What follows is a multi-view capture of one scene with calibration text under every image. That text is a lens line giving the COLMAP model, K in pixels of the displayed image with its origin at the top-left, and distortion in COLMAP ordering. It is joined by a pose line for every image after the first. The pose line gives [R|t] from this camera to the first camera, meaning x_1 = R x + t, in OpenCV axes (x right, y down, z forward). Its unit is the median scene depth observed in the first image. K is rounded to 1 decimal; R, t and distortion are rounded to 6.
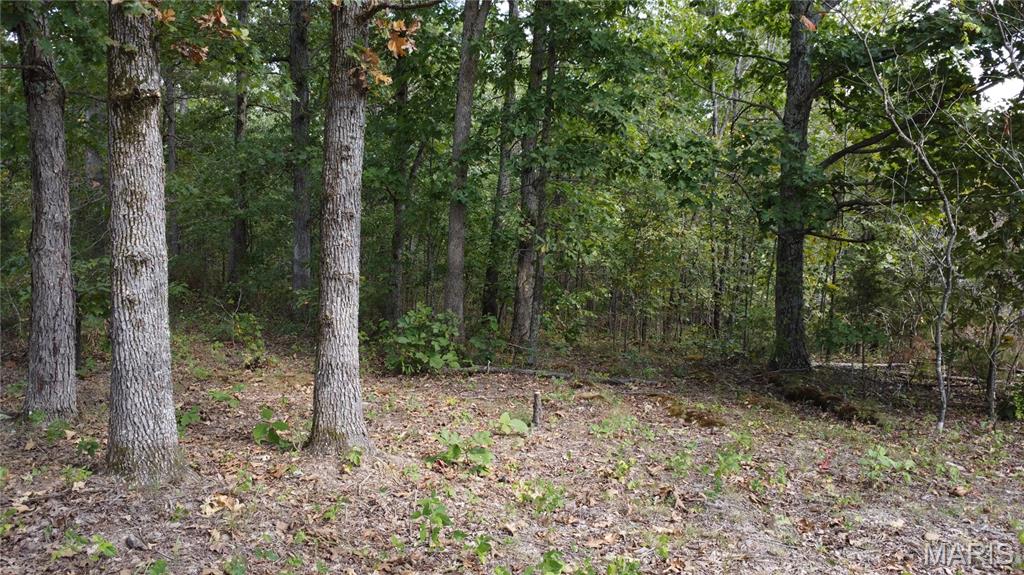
lens RADIAL K [[745.6, 0, 516.4], [0, 745.6, 293.6], [0, 0, 1]] dist [-0.033867, 0.000176]
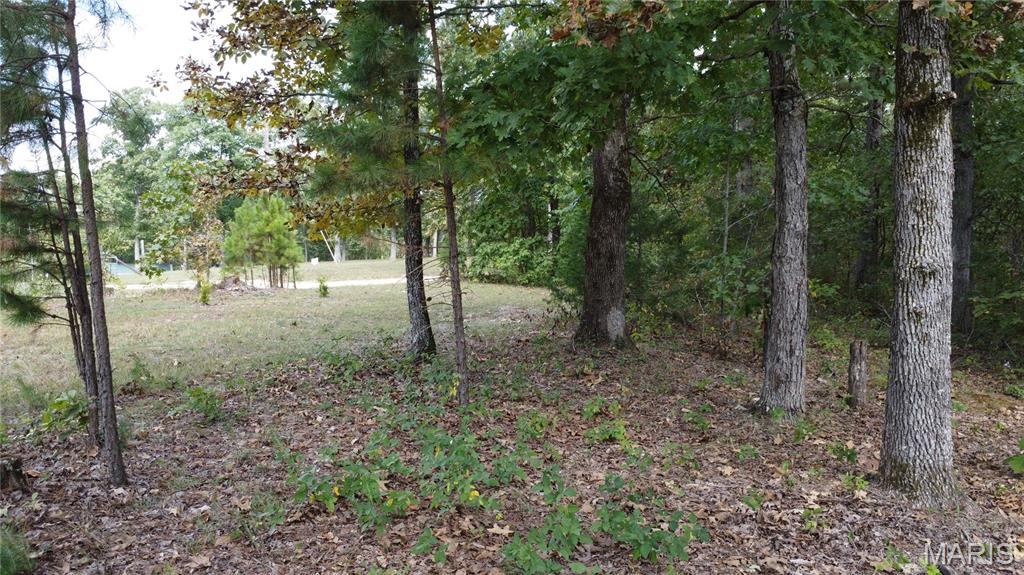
lens RADIAL K [[745.6, 0, 516.4], [0, 745.6, 293.6], [0, 0, 1]] dist [-0.033867, 0.000176]
pose [[0.722798, 0.035283, -0.690158, -0.234869], [-0.033635, 0.999308, 0.015861, -0.014025], [0.690240, 0.011749, 0.723485, -0.061406]]
